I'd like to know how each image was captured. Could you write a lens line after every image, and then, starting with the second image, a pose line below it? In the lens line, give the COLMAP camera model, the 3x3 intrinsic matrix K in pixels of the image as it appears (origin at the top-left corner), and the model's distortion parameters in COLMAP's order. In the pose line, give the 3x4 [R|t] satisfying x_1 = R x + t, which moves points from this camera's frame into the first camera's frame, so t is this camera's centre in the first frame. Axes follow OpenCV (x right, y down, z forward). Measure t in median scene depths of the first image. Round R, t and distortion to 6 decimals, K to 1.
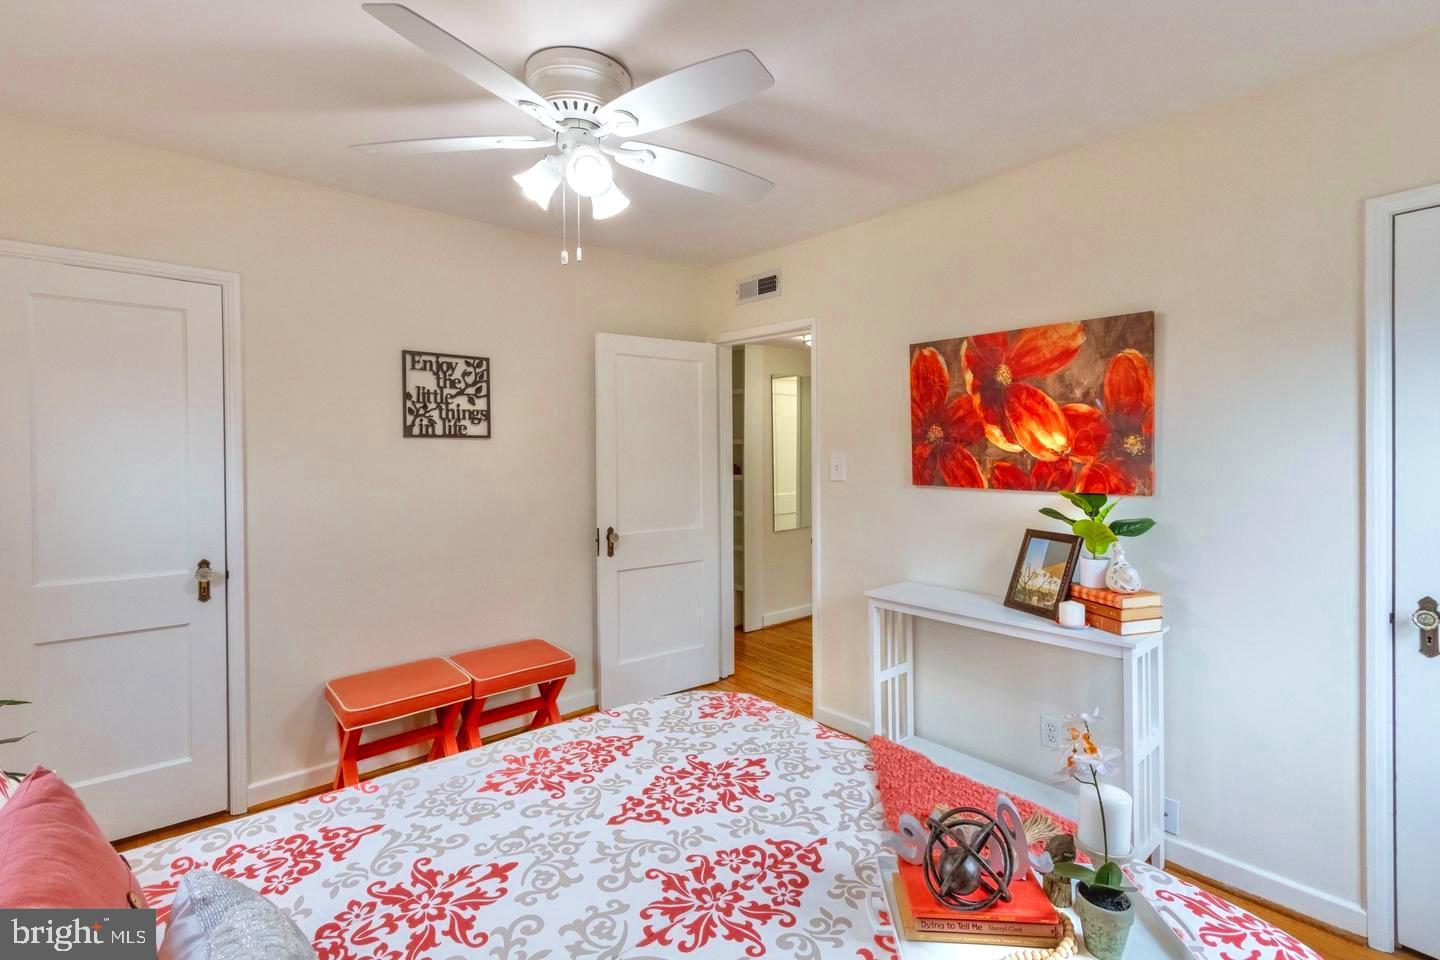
lens RADIAL K [[662.5, 0, 719.5], [0, 662.5, 458.5], [0, 0, 1]] dist [0.005987, -0.000187]
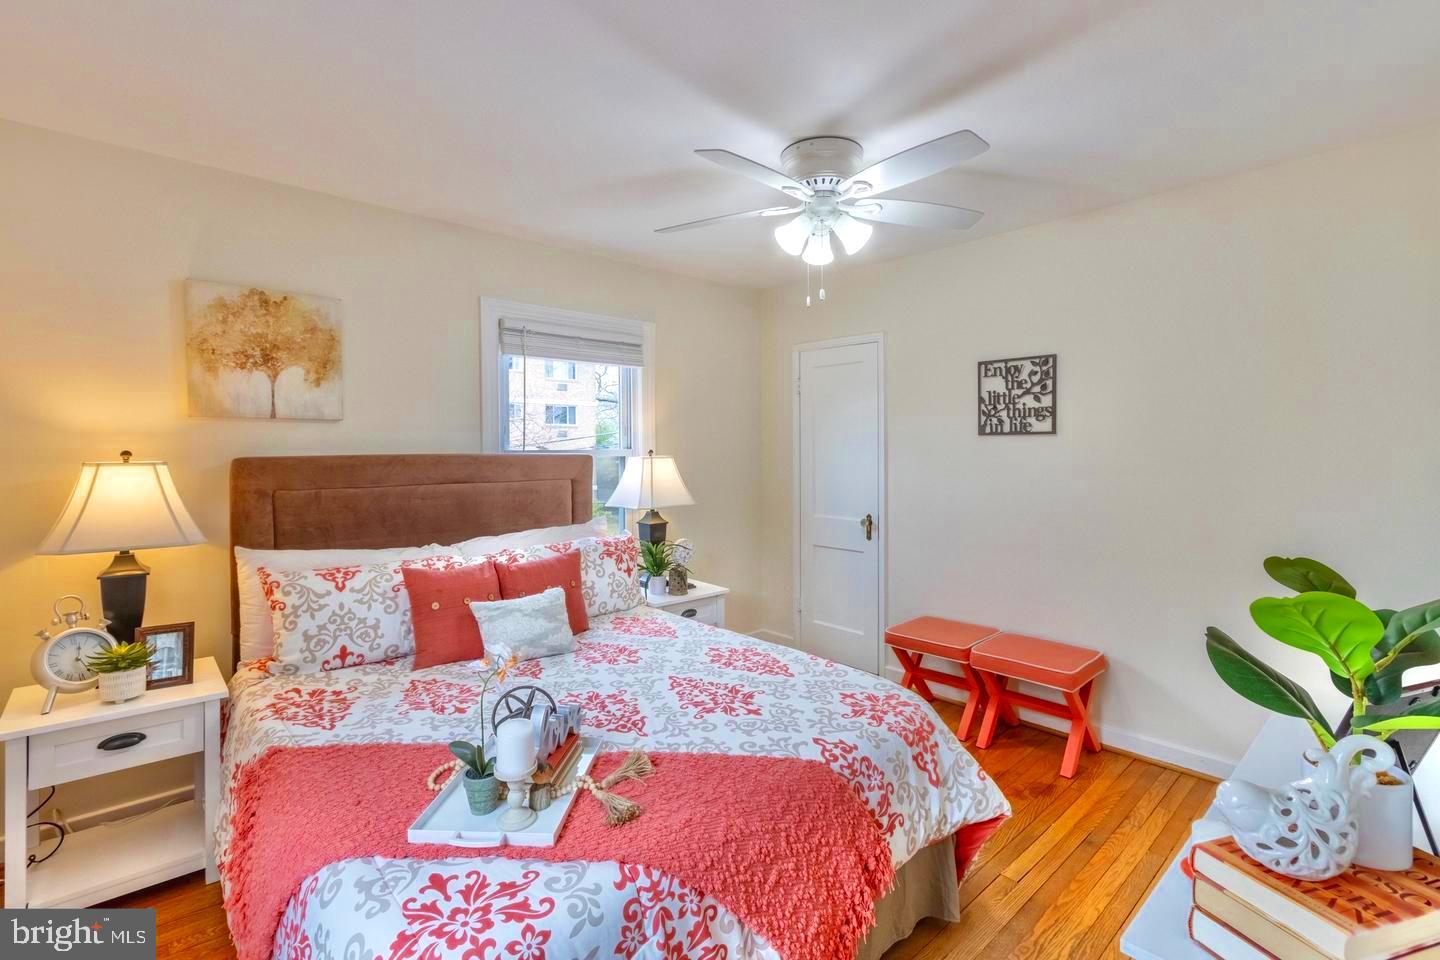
lens RADIAL K [[662.5, 0, 728.1], [0, 662.5, 448.9], [0, 0, 1]] dist [0.005987, -0.000187]
pose [[0.034585, 0.005207, -0.999388, 0.764774], [-0.008103, 0.999955, 0.004929, -0.010700], [0.999369, 0.007928, 0.034626, 0.562862]]
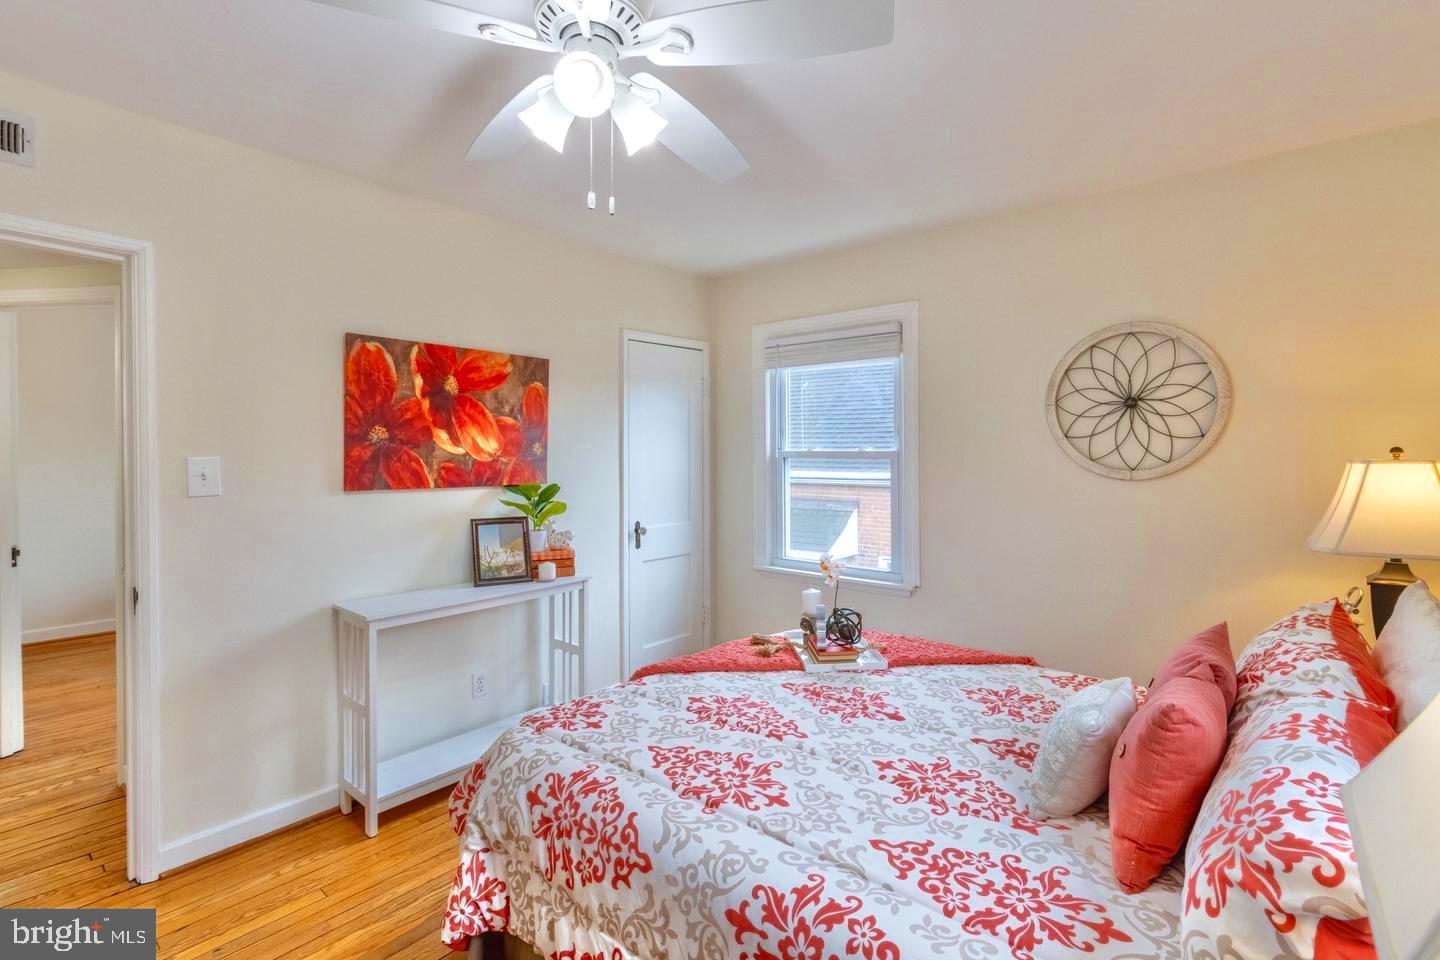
lens RADIAL K [[662.5, 0, 735.6], [0, 662.5, 454.2], [0, 0, 1]] dist [0.005987, -0.000187]
pose [[-0.174472, 0.004519, 0.984652, -0.735884], [0.014799, 0.999889, -0.001966, -0.000066], [-0.984551, 0.014229, -0.174519, 0.704415]]
